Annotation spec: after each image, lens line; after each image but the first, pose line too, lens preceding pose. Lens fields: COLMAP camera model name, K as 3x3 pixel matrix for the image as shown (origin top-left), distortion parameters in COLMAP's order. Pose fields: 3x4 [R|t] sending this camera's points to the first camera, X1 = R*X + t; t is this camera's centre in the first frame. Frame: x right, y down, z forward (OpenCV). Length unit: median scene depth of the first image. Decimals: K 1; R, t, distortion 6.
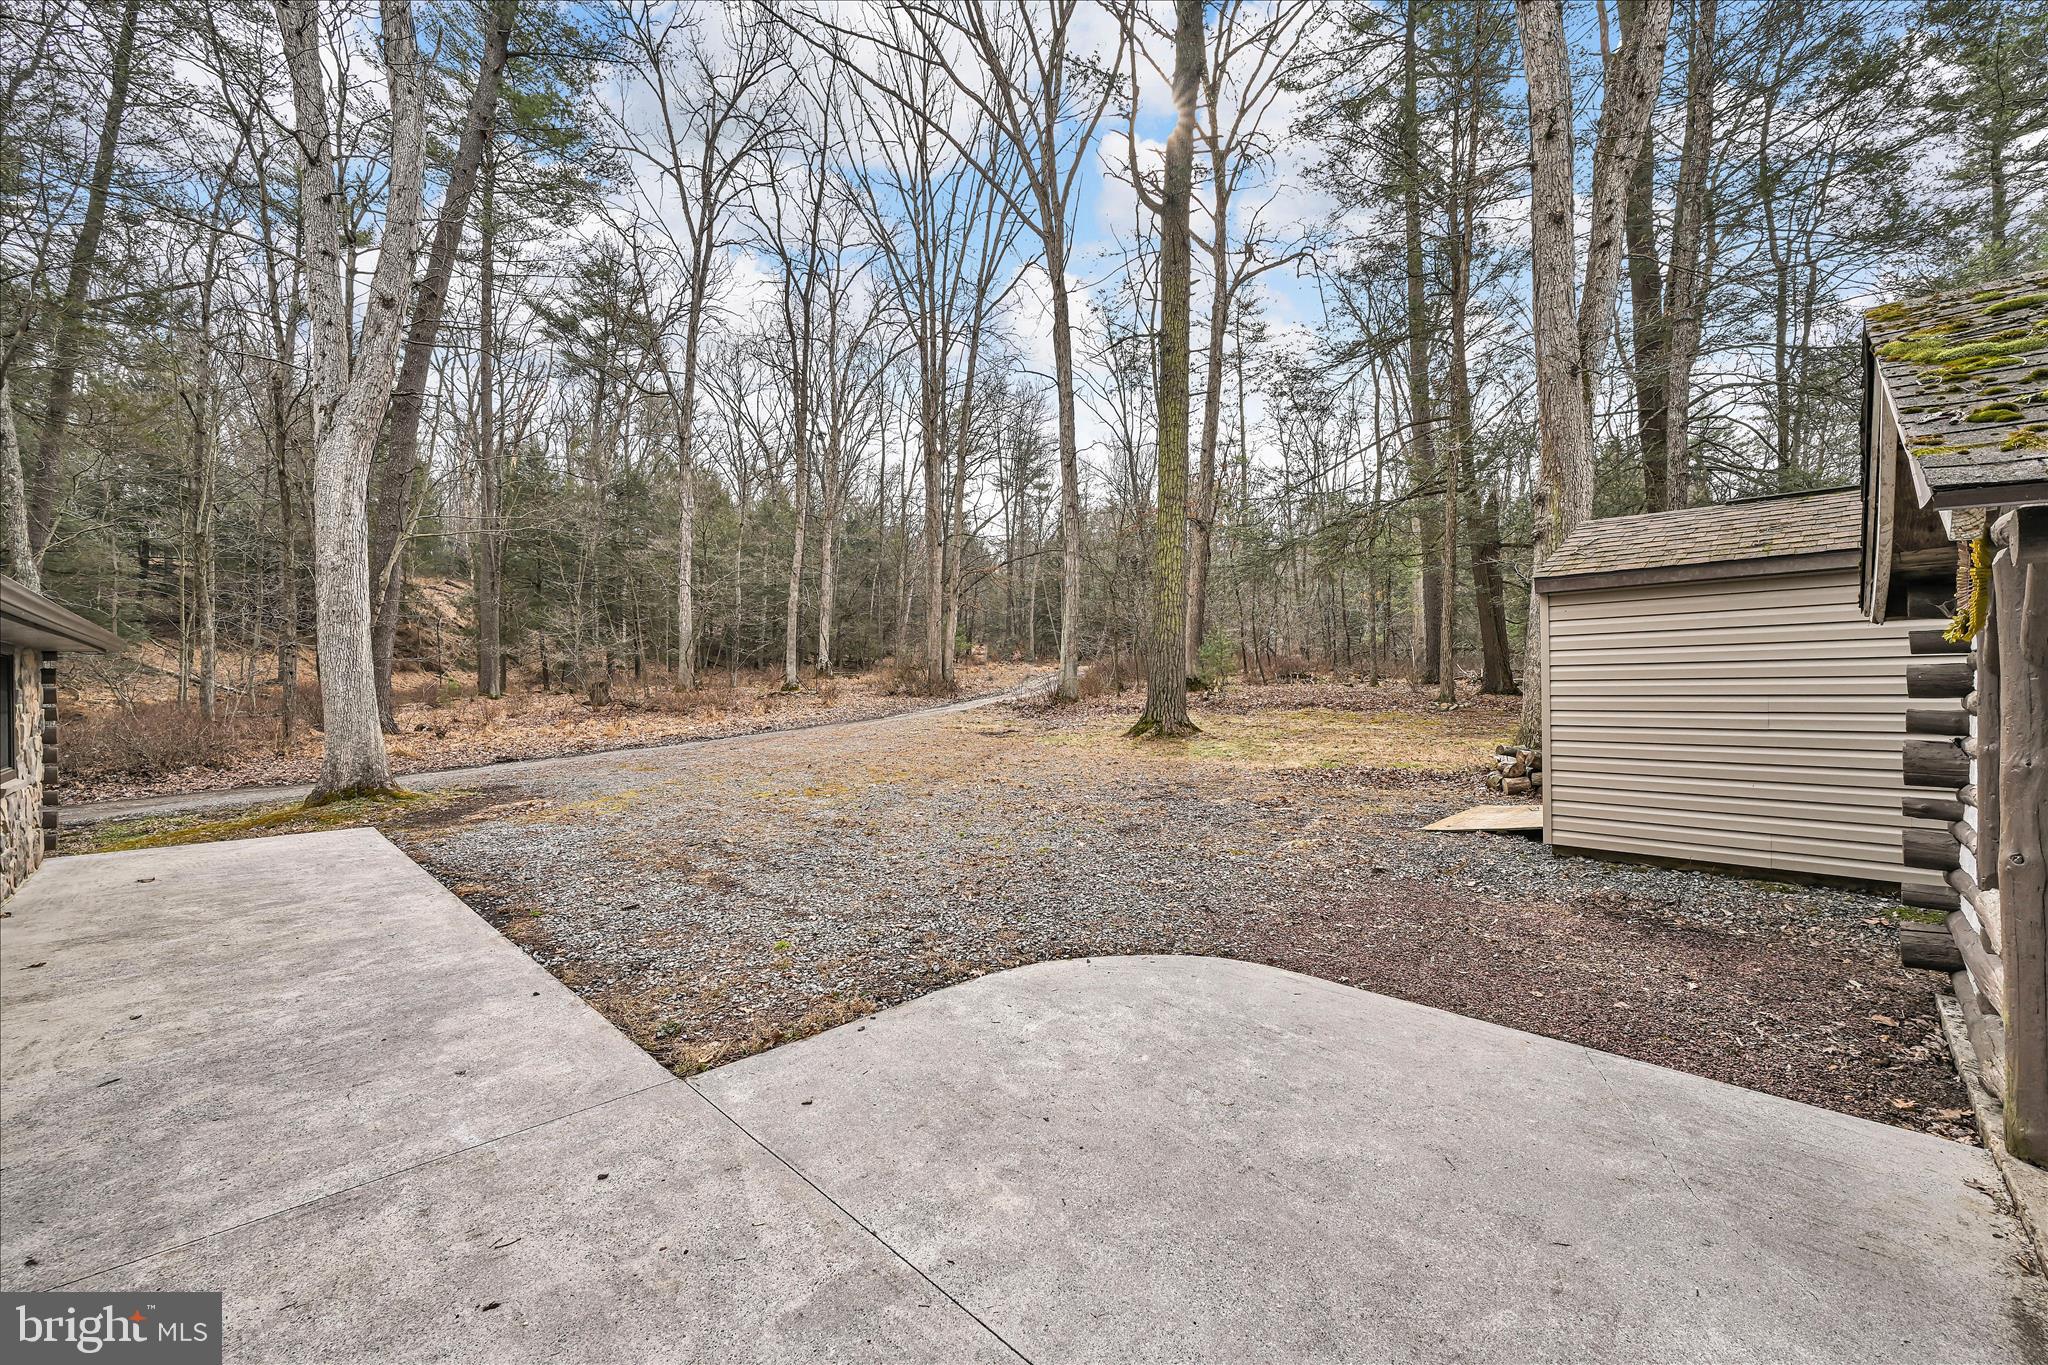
lens RADIAL K [[815.2, 0, 1024.0], [0, 815.2, 682.5], [0, 0, 1]] dist [-0.001542, 0.000010]
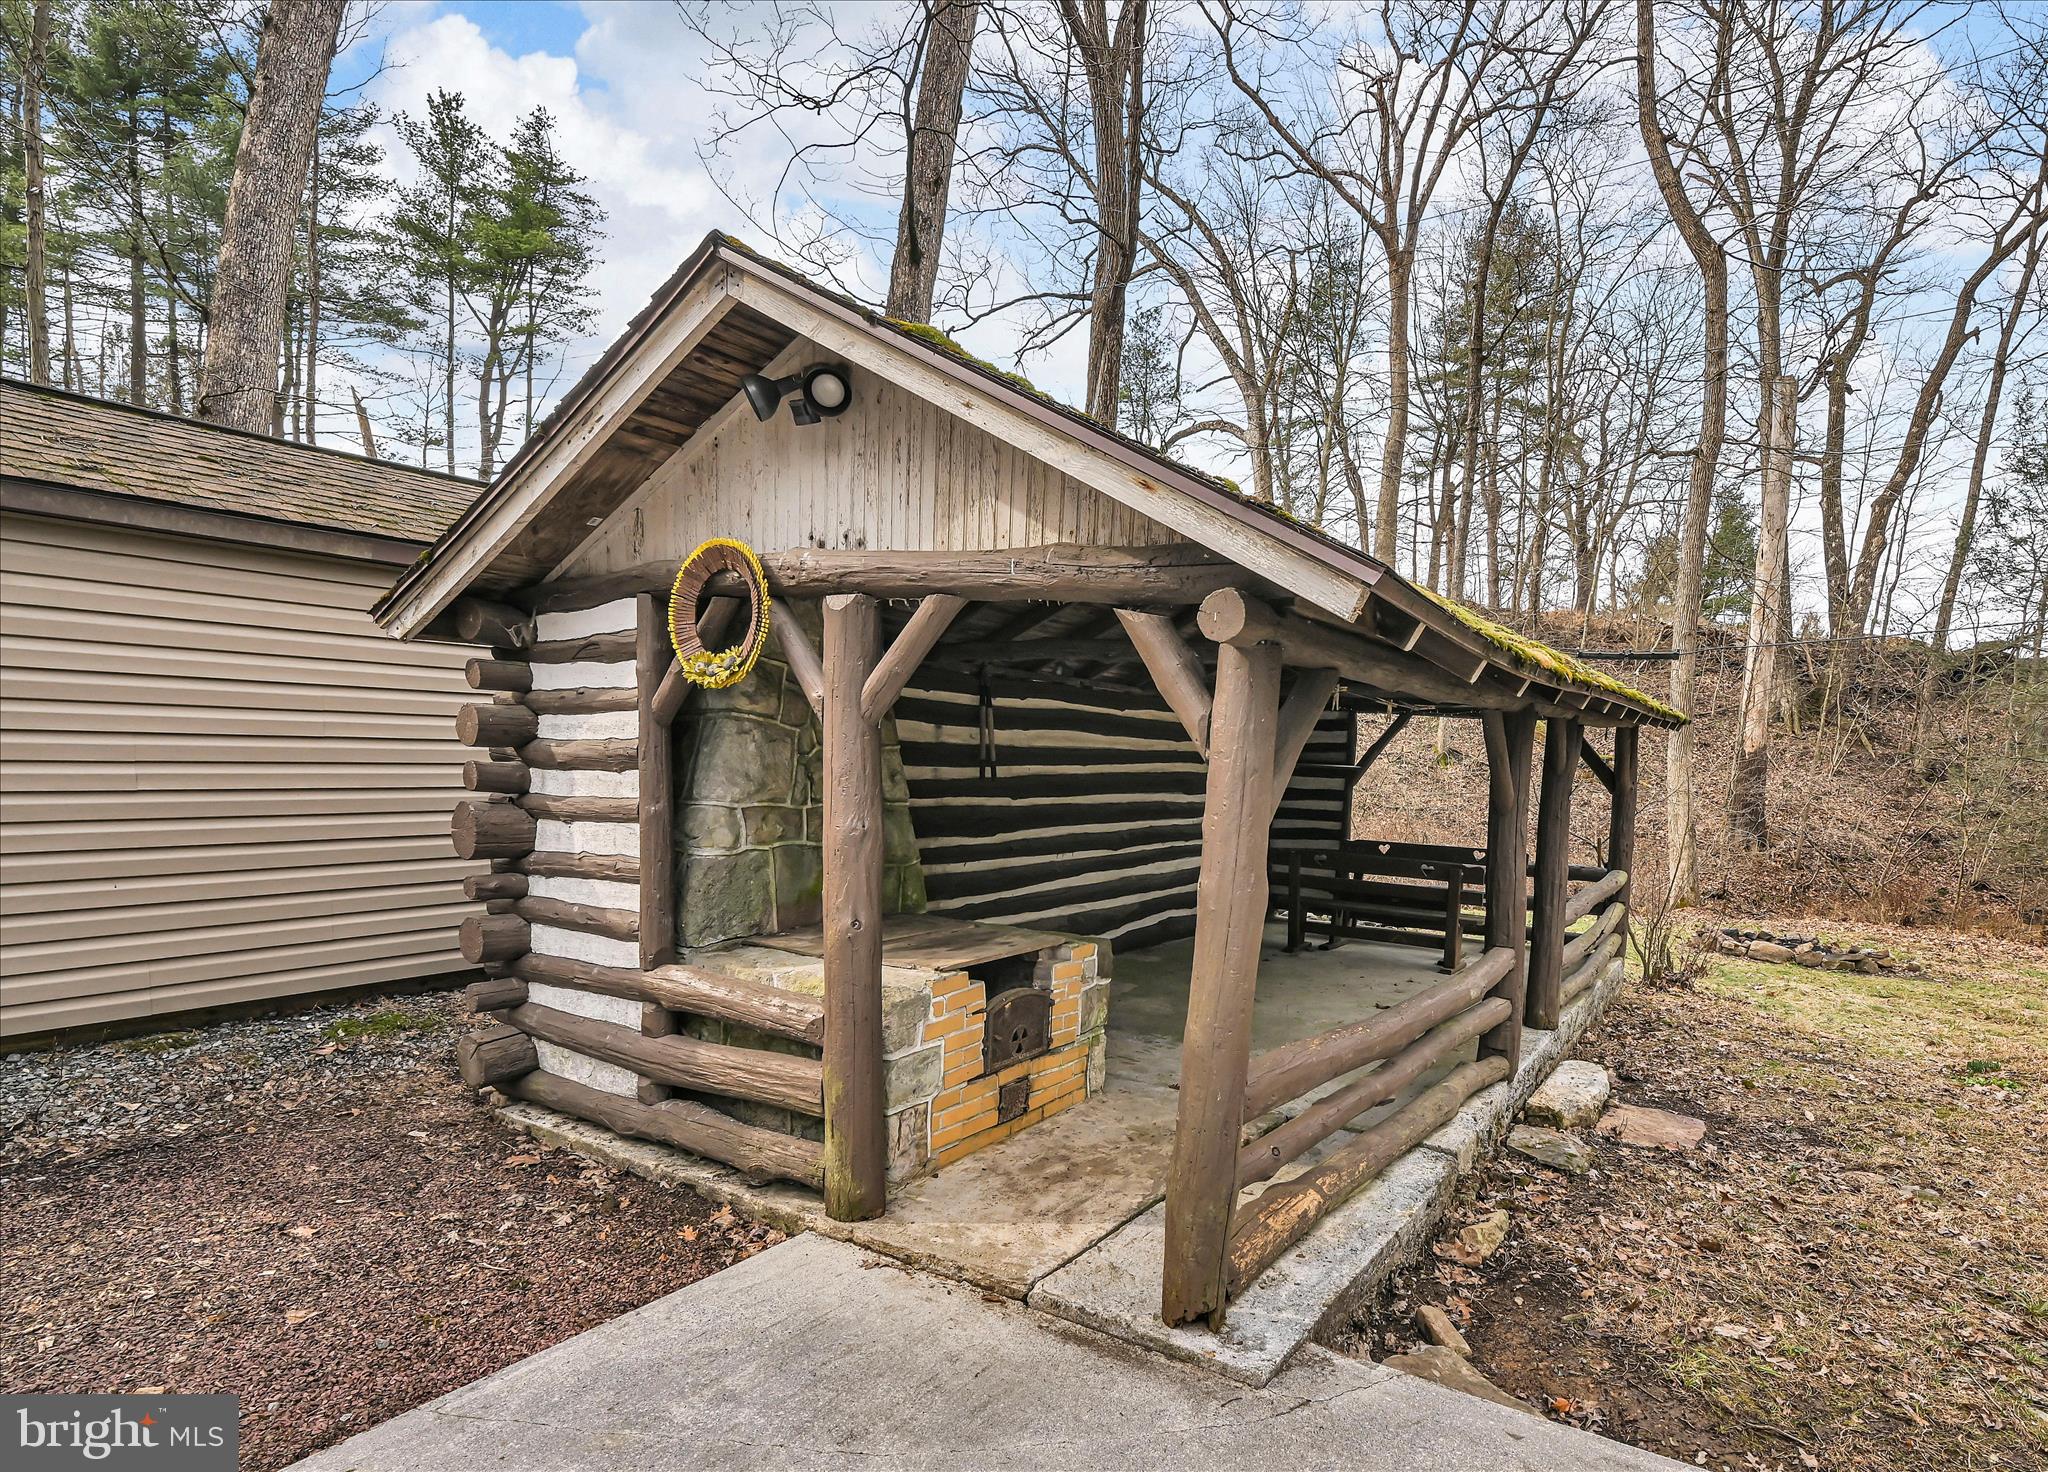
lens RADIAL K [[1137.2, 0, 1024.0], [0, 1137.2, 736.0], [0, 0, 1]] dist [0.002456, 0.000814]
pose [[-0.177198, 0.015181, 0.984058, -0.075970], [-0.022799, 0.999549, -0.019525, 0.019589], [-0.983911, -0.025896, -0.176773, 0.602568]]
